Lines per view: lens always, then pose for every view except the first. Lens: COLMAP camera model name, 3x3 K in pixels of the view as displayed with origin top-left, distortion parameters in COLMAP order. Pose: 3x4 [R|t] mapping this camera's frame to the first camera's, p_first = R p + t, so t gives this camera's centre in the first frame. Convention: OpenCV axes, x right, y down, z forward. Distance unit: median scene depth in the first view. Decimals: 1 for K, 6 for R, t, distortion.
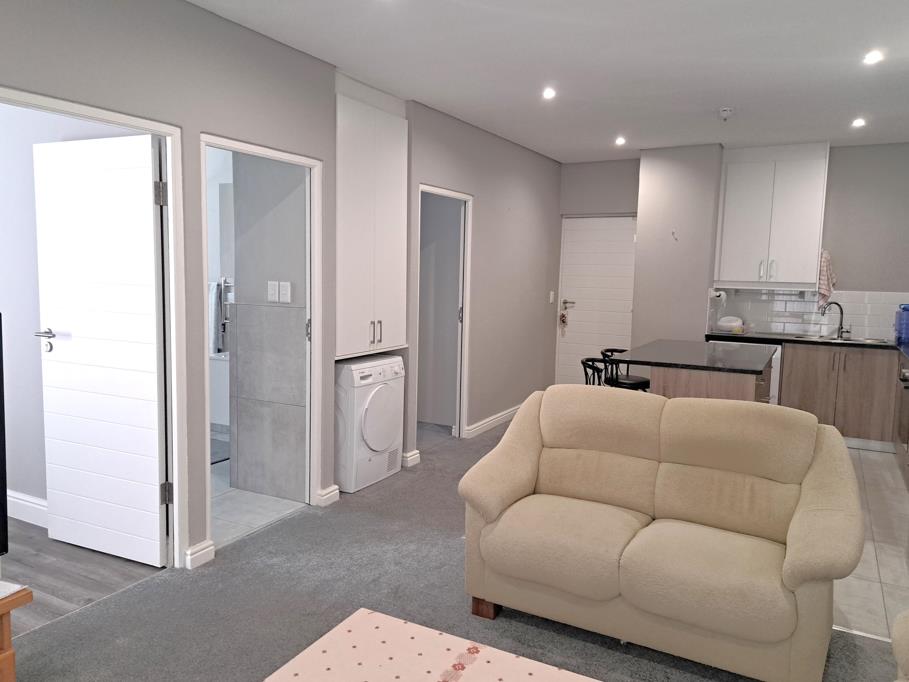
lens RADIAL K [[683.6, 0, 454.5], [0, 683.6, 341.0], [0, 0, 1]] dist [0.044589, -0.002690]
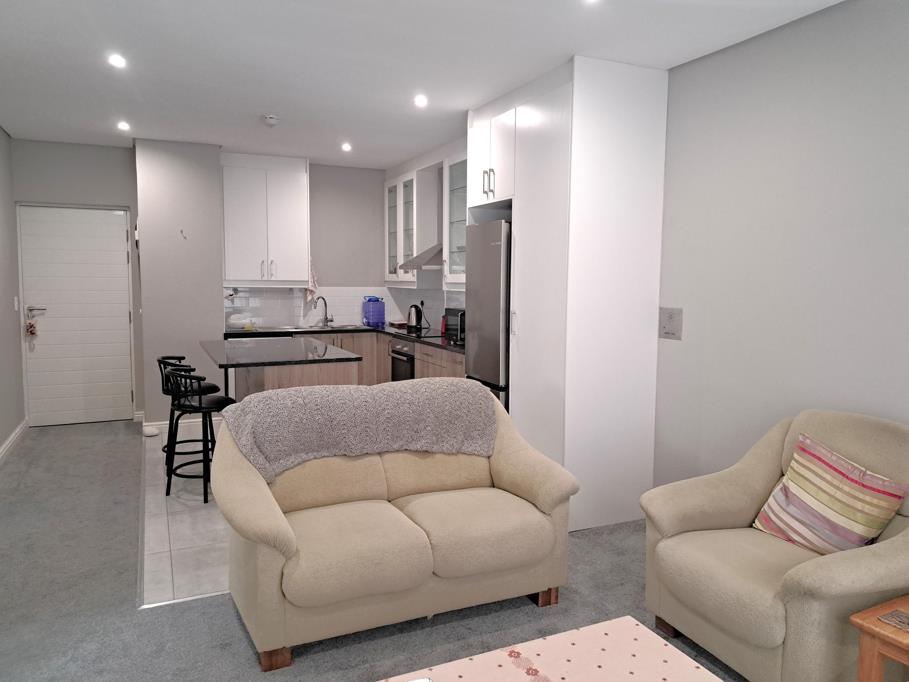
lens RADIAL K [[664.1, 0, 454.3], [0, 664.1, 336.9], [0, 0, 1]] dist [0.037878, -0.000859]
pose [[0.599061, -0.087393, 0.795920, -0.219312], [0.089858, 0.995084, 0.041628, -0.014365], [-0.795645, 0.046582, 0.603969, 0.138810]]
